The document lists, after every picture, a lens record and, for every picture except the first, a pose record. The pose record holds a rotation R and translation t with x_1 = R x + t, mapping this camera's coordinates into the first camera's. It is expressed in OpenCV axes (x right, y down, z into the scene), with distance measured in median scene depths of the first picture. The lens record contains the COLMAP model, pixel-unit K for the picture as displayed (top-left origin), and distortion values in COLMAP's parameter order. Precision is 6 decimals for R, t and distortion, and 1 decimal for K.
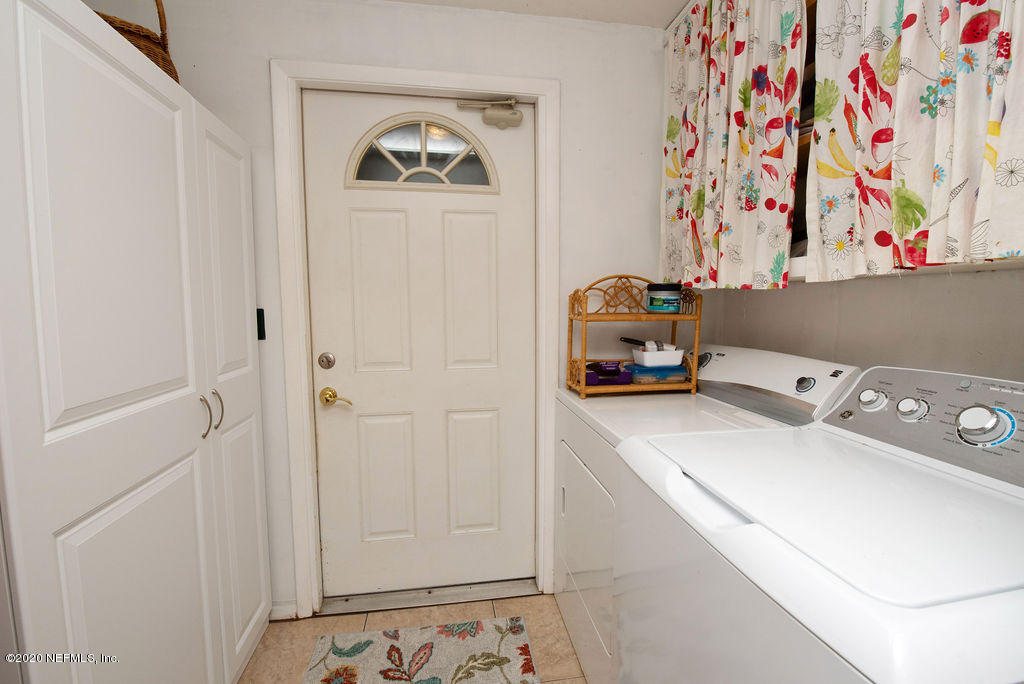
lens RADIAL K [[440.5, 0, 515.0], [0, 440.5, 316.3], [0, 0, 1]] dist [-0.013803, -0.003179]
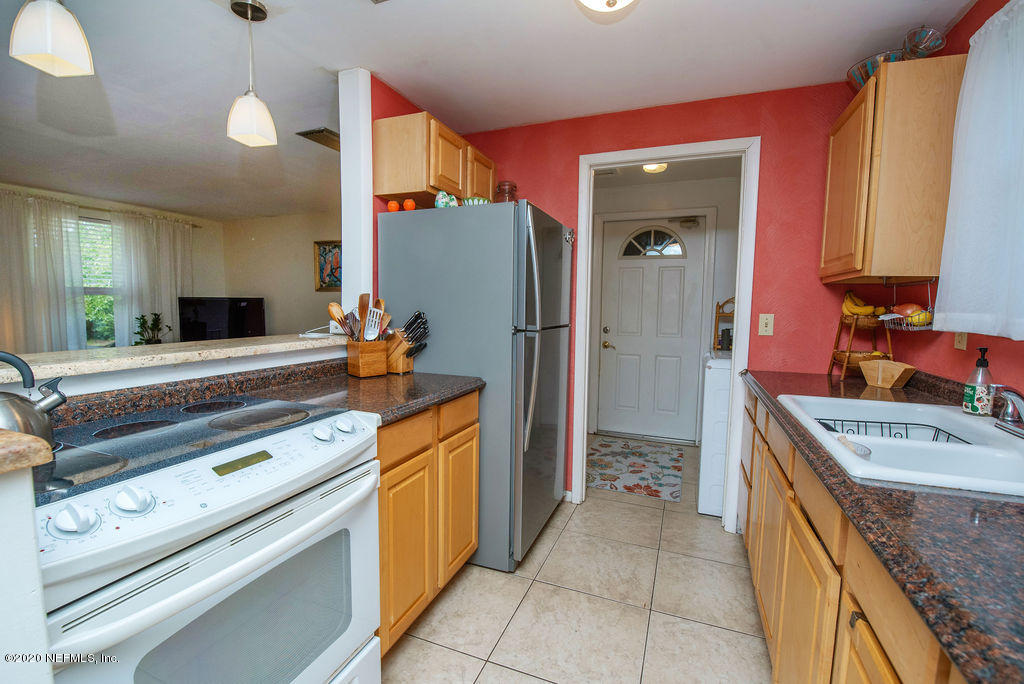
lens RADIAL K [[440.5, 0, 516.2], [0, 440.5, 346.1], [0, 0, 1]] dist [-0.013803, -0.003179]
pose [[0.862241, 0.058016, -0.503165, 0.383694], [-0.059660, 0.998136, 0.012851, 0.195597], [0.502973, 0.018938, 0.864095, -1.392923]]
